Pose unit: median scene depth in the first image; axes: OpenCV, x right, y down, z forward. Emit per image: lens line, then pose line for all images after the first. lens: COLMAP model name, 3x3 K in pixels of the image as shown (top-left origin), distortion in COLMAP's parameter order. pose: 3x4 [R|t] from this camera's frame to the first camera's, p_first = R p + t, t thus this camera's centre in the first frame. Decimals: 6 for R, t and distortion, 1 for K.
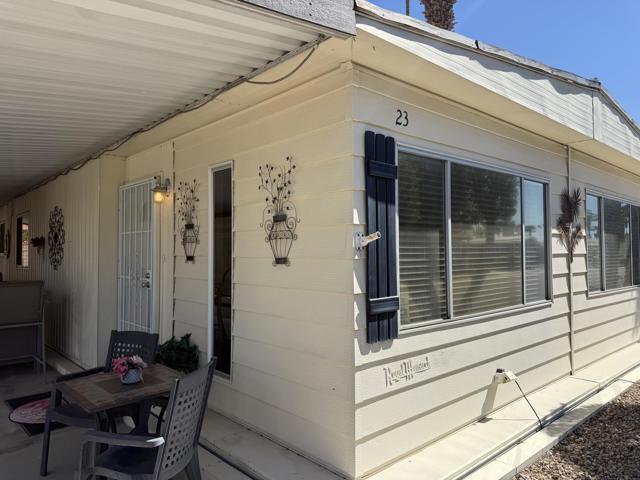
lens RADIAL K [[457.8, 0, 316.8], [0, 457.8, 236.0], [0, 0, 1]] dist [0.035201, -0.022040]
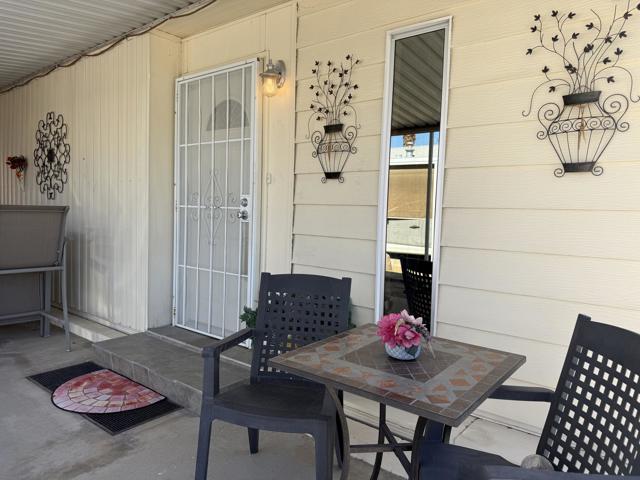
lens RADIAL K [[457.8, 0, 321.1], [0, 457.8, 240.4], [0, 0, 1]] dist [0.035201, -0.022040]
pose [[0.987585, 0.029827, 0.154230, -0.404672], [-0.043669, 0.995237, 0.087156, 0.088412], [-0.150896, -0.092809, 0.984183, 0.324321]]
